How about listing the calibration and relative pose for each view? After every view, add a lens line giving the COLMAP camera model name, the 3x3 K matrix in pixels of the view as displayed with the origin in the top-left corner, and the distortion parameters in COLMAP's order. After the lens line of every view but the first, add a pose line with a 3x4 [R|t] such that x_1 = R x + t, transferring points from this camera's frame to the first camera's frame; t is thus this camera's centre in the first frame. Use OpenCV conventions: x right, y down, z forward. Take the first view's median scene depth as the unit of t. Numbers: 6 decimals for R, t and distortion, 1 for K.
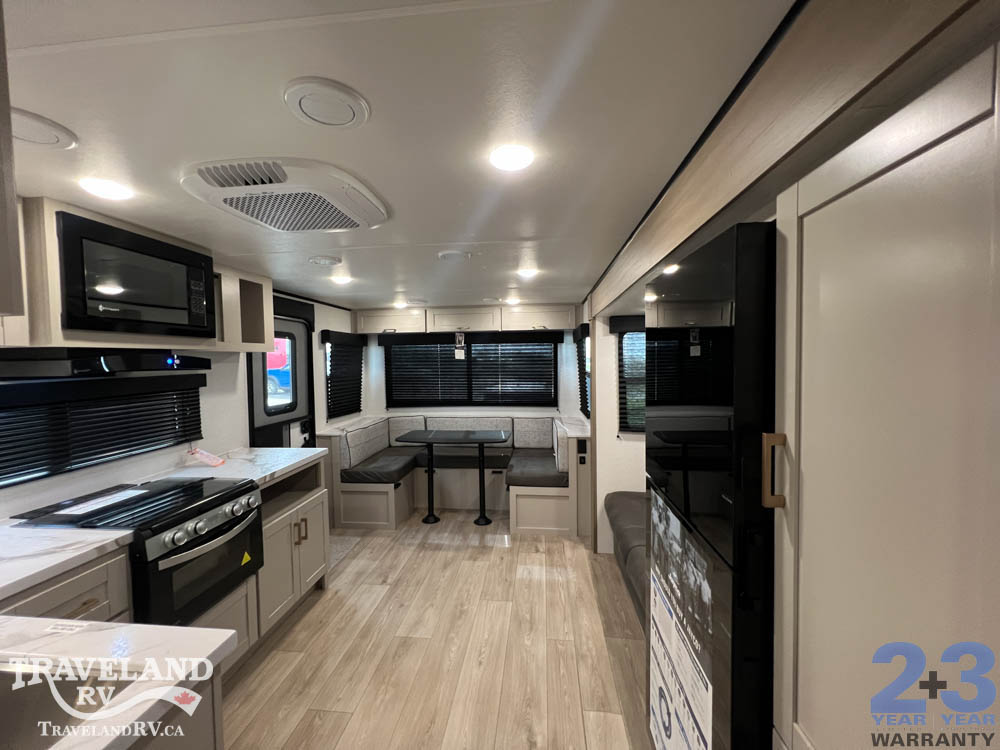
lens RADIAL K [[399.0, 0, 498.2], [0, 399.0, 372.8], [0, 0, 1]] dist [-0.001962, 0.000821]
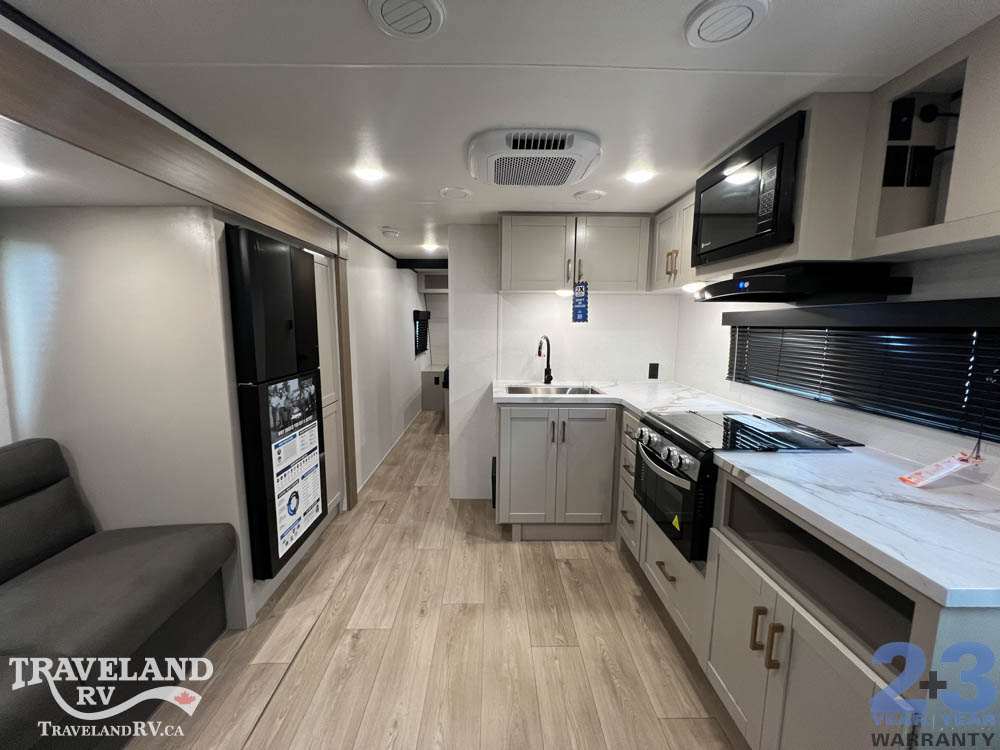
lens RADIAL K [[399.0, 0, 498.4], [0, 399.0, 373.6], [0, 0, 1]] dist [-0.001962, 0.000821]
pose [[-0.991687, 0.027491, -0.125706, -0.092774], [0.006130, 0.985897, 0.167243, 0.007067], [0.128531, 0.165082, -0.977869, 0.977998]]
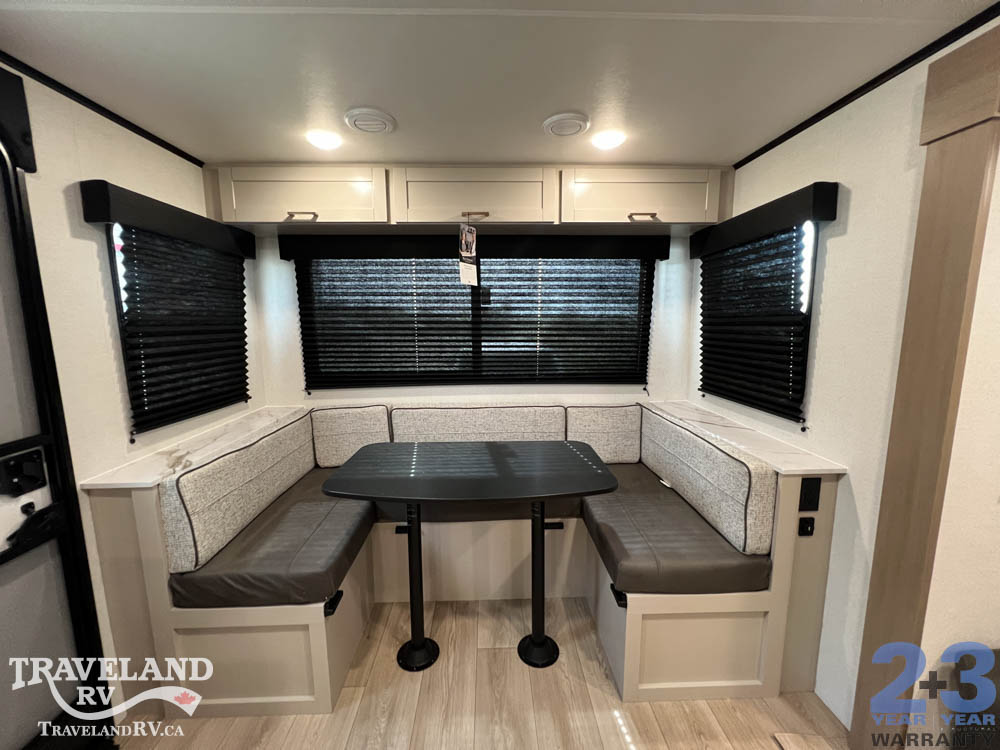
lens RADIAL K [[399.0, 0, 498.7], [0, 399.0, 373.7], [0, 0, 1]] dist [-0.001962, 0.000821]
pose [[0.990198, -0.013204, 0.139047, -0.160700], [-0.001484, 0.994471, 0.105002, 0.022951], [-0.139664, -0.104179, 0.984703, 0.687914]]
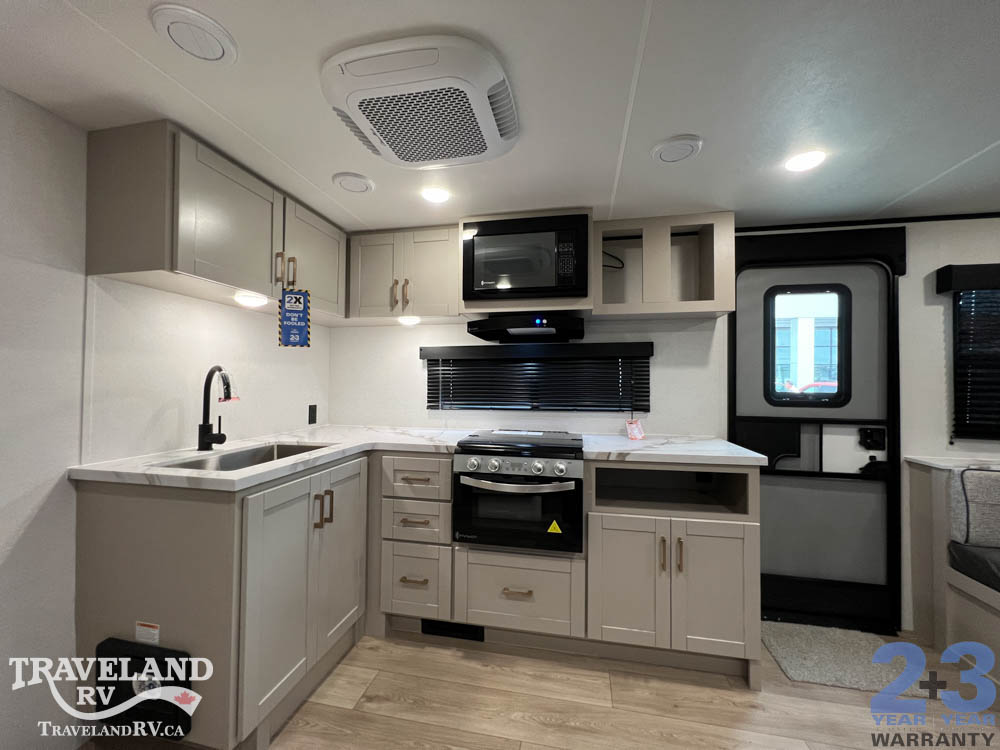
lens RADIAL K [[399.0, 0, 499.4], [0, 399.0, 373.0], [0, 0, 1]] dist [-0.001962, 0.000821]
pose [[-0.088096, -0.004485, -0.996102, 0.166530], [-0.040276, 0.999188, -0.000937, 0.065808], [0.995297, 0.040036, -0.088205, 0.533660]]
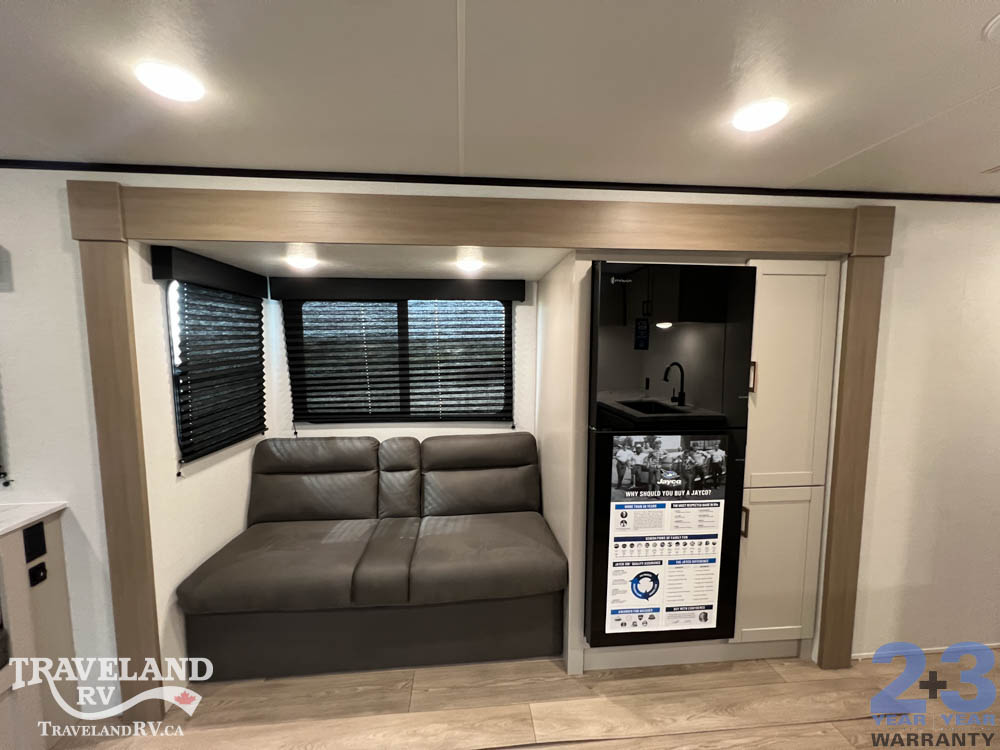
lens RADIAL K [[399.0, 0, 497.5], [0, 399.0, 373.4], [0, 0, 1]] dist [-0.001962, 0.000821]
pose [[-0.199065, -0.072819, 0.977277, -0.283752], [0.034812, 0.996081, 0.081311, -0.005078], [-0.979368, 0.050207, -0.195749, 0.629815]]
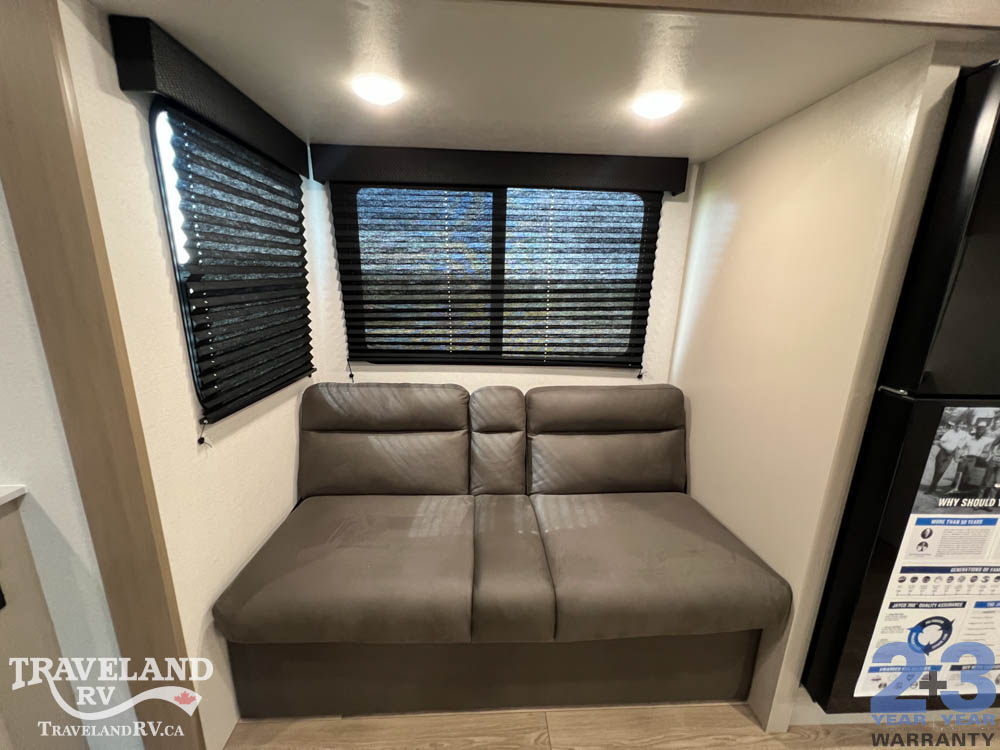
lens RADIAL K [[399.0, 0, 497.2], [0, 399.0, 373.8], [0, 0, 1]] dist [-0.001962, 0.000821]
pose [[-0.162111, -0.223274, 0.961181, -0.053397], [0.011955, 0.973550, 0.228163, 0.026799], [-0.986700, 0.048478, -0.155154, 0.745163]]
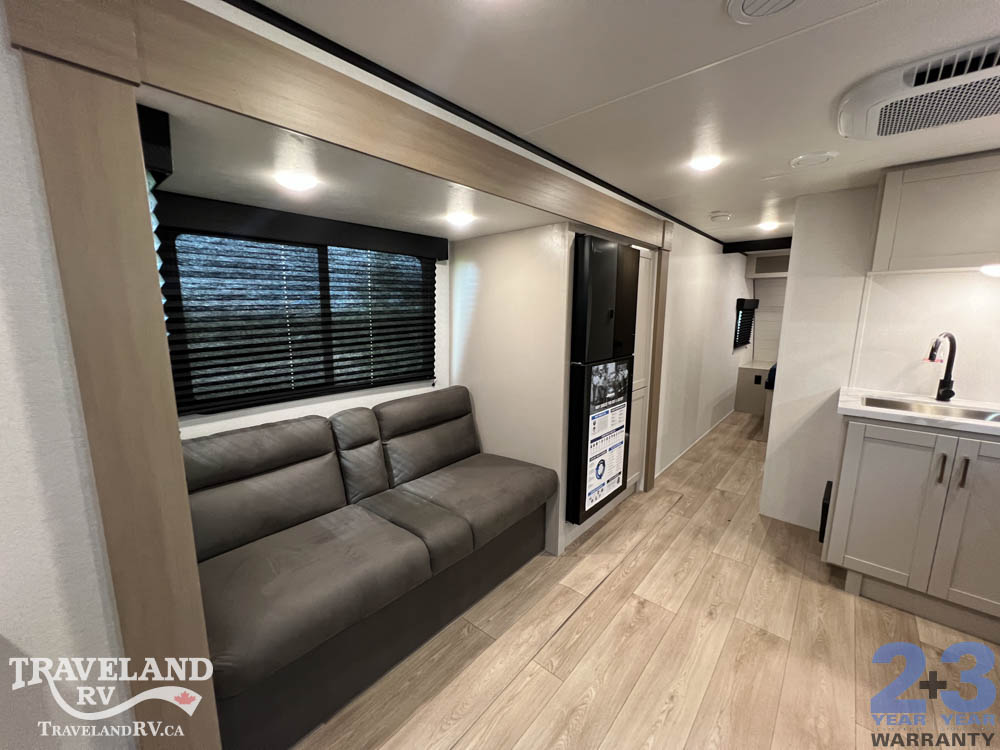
lens RADIAL K [[399.0, 0, 498.4], [0, 399.0, 373.5], [0, 0, 1]] dist [-0.001962, 0.000821]
pose [[-0.820190, -0.078419, 0.566691, -0.092392], [0.030200, 0.983245, 0.179772, 0.002724], [-0.571293, 0.164562, -0.804079, 1.019587]]
